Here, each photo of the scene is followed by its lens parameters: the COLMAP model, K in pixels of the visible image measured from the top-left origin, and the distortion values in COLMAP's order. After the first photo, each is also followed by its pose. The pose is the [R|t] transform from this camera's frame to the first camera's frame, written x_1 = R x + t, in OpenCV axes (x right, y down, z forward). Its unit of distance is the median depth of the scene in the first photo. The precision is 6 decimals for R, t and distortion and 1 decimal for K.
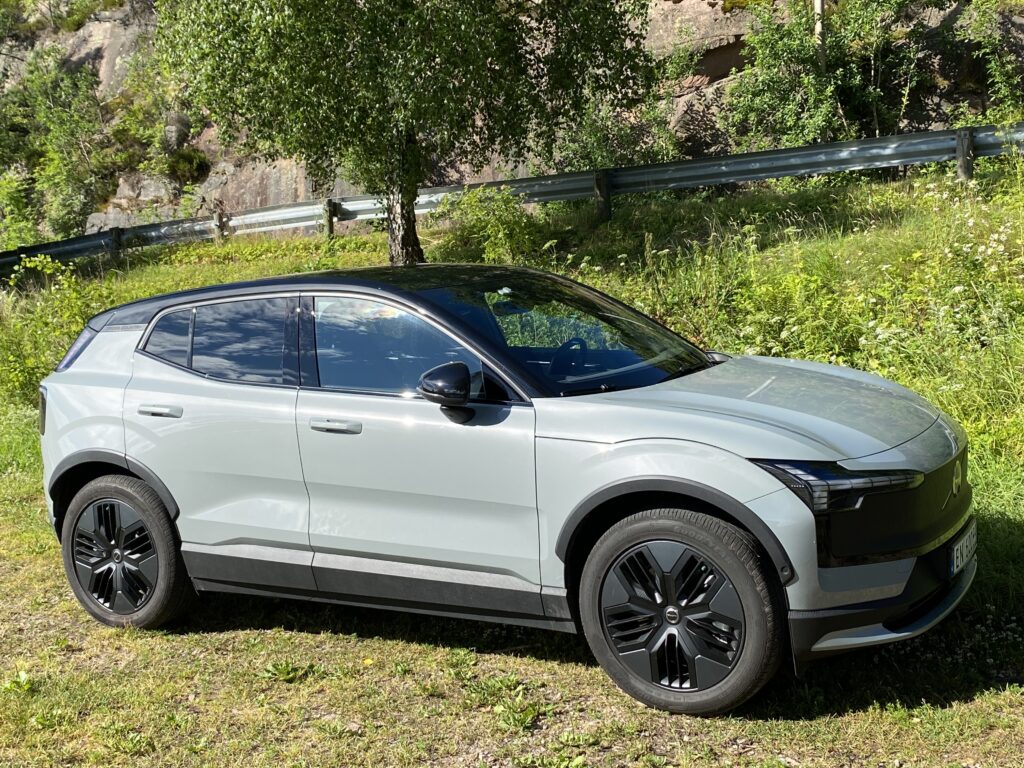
lens RADIAL K [[1275.1, 0, 512.0], [0, 1275.1, 363.1], [0, 0, 1]] dist [0.090037, -0.031987]
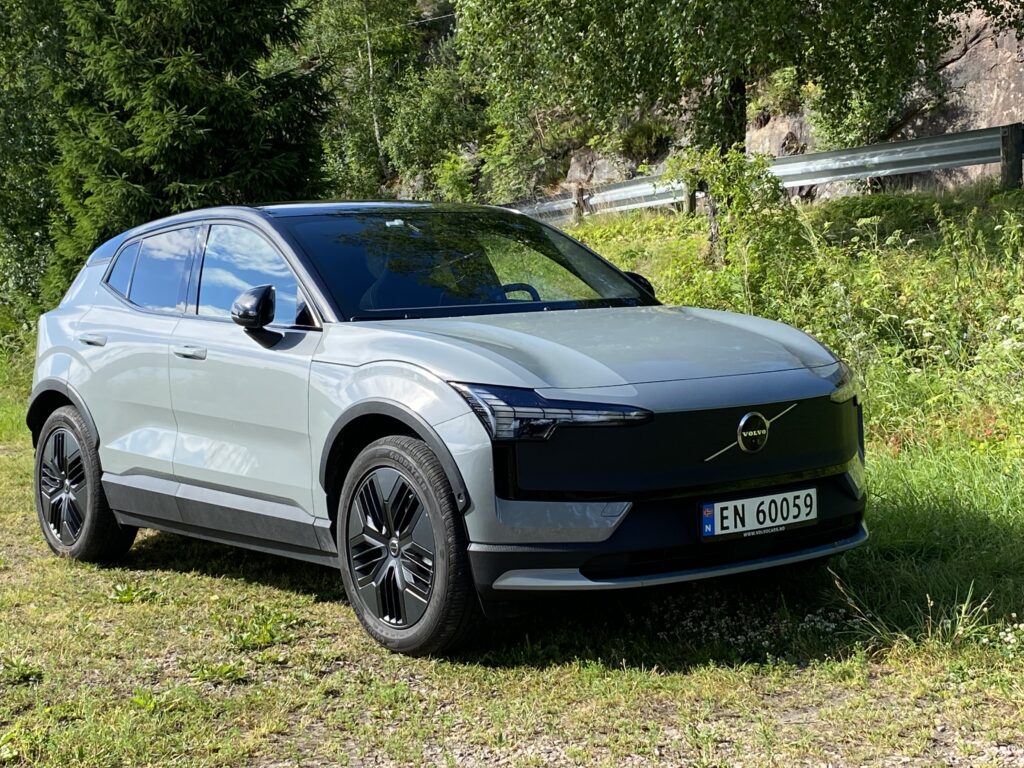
lens RADIAL K [[1680.3, 0, 512.0], [0, 1680.3, 384.0], [0, 0, 1]] dist [0.148182, -0.054774]
pose [[0.928804, 0.049682, -0.367227, 0.512366], [-0.054929, 0.998483, -0.003843, 0.059074], [0.366479, 0.023741, 0.930123, -0.101323]]
